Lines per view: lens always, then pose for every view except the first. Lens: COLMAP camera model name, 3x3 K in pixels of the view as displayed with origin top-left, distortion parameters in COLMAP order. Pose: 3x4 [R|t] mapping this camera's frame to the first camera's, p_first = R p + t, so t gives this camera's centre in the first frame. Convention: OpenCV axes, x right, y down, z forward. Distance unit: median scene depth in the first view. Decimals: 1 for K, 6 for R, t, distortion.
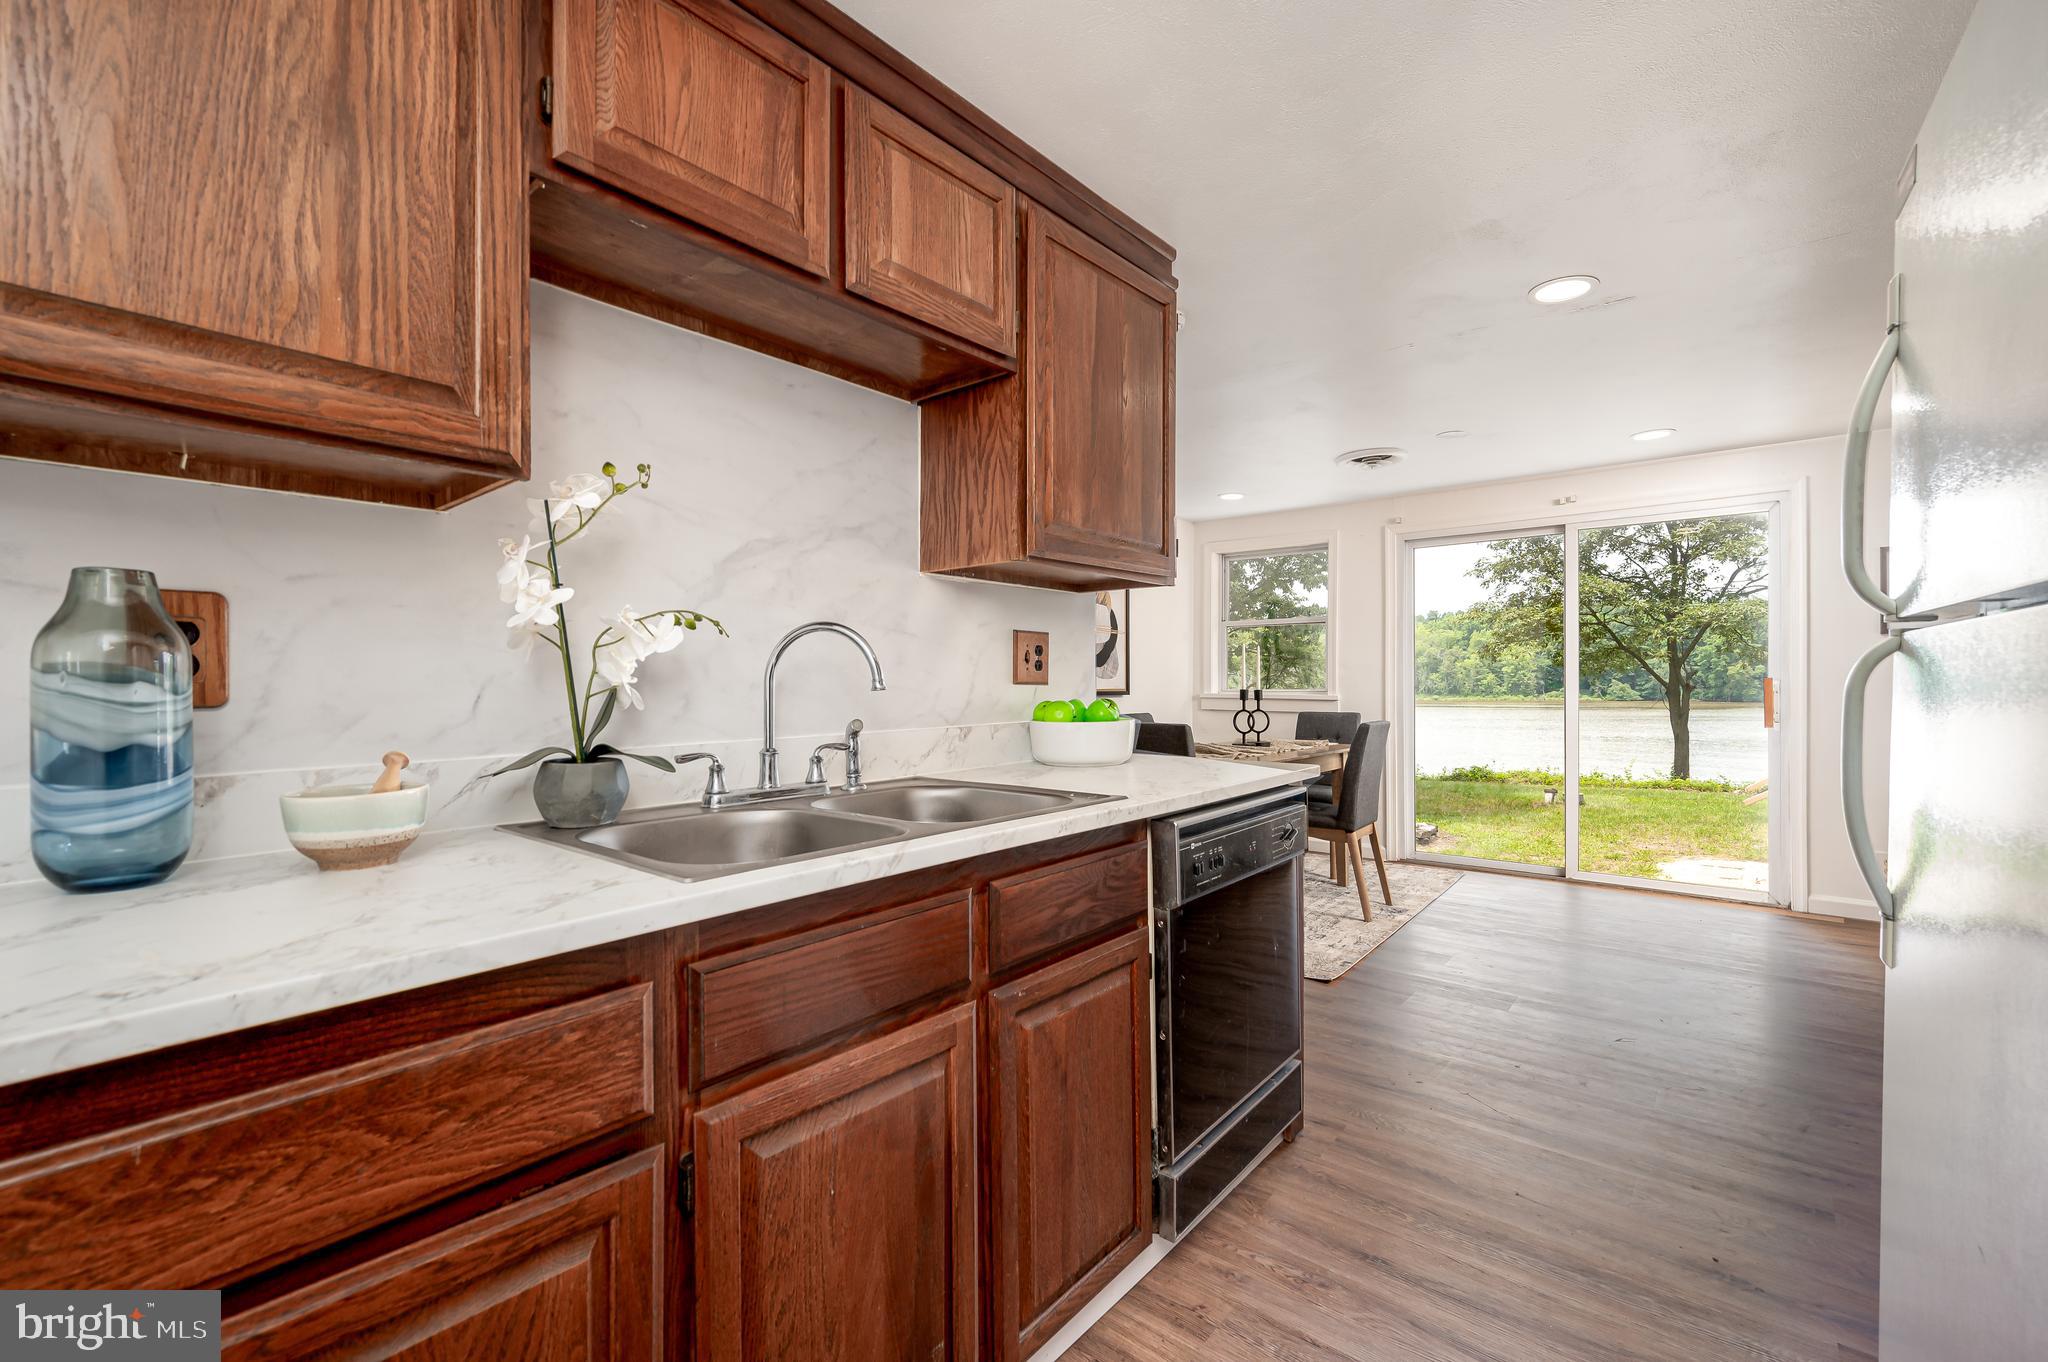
lens RADIAL K [[864.8, 0, 1019.9], [0, 864.8, 688.8], [0, 0, 1]] dist [-0.003987, 0.000632]
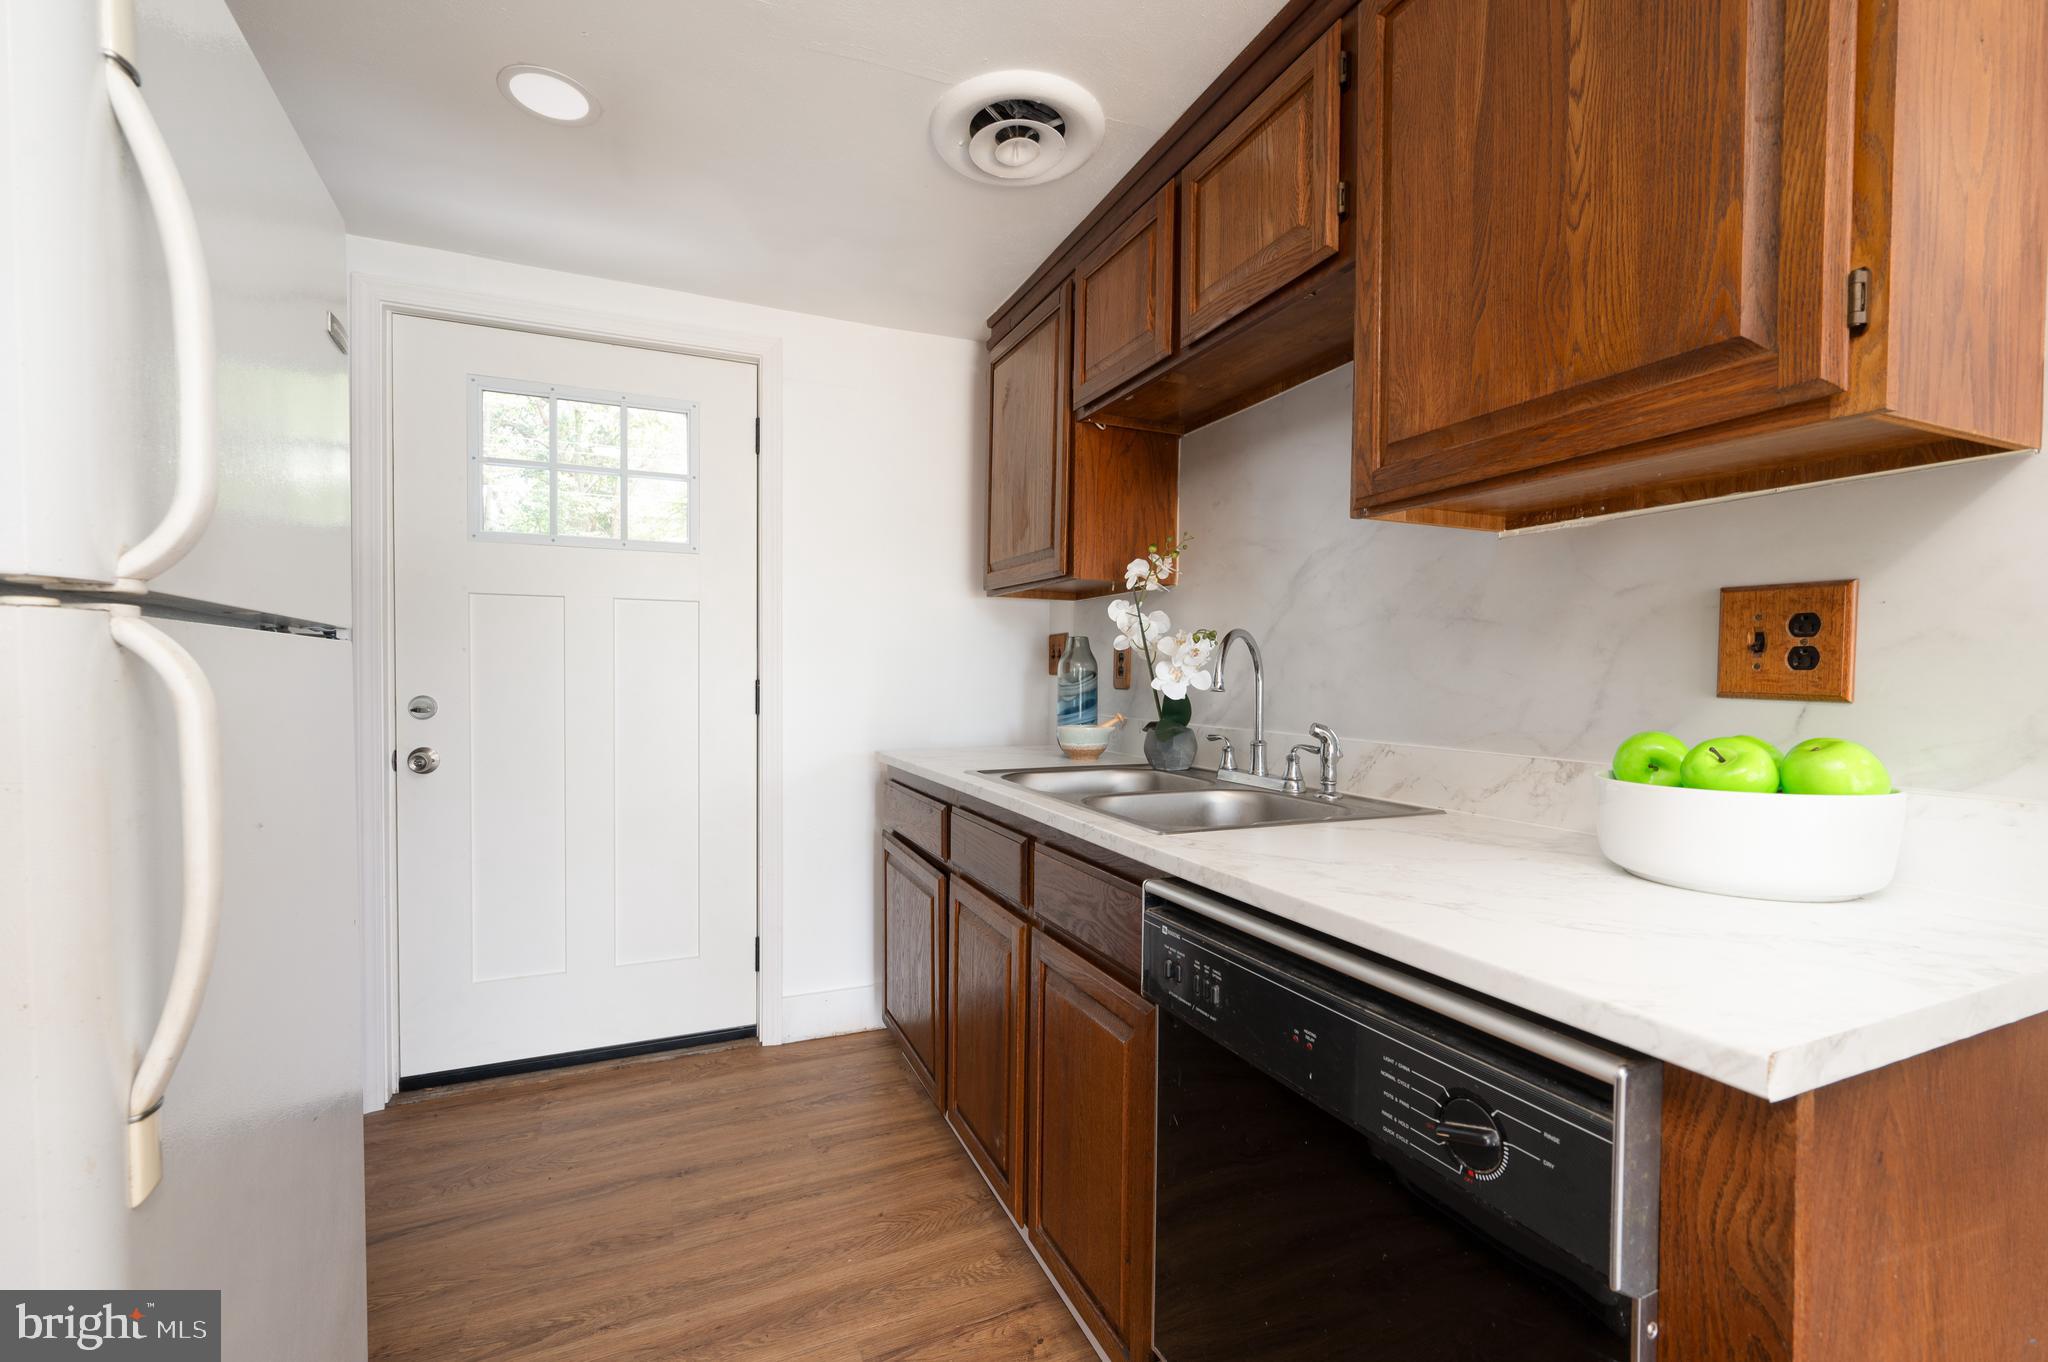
lens RADIAL K [[864.8, 0, 1030.7], [0, 864.8, 688.7], [0, 0, 1]] dist [-0.003987, 0.000632]
pose [[-0.446054, 0.022511, -0.894723, 0.808713], [-0.012068, 0.999441, 0.031163, -0.027791], [0.894925, 0.024698, -0.445533, 1.138972]]
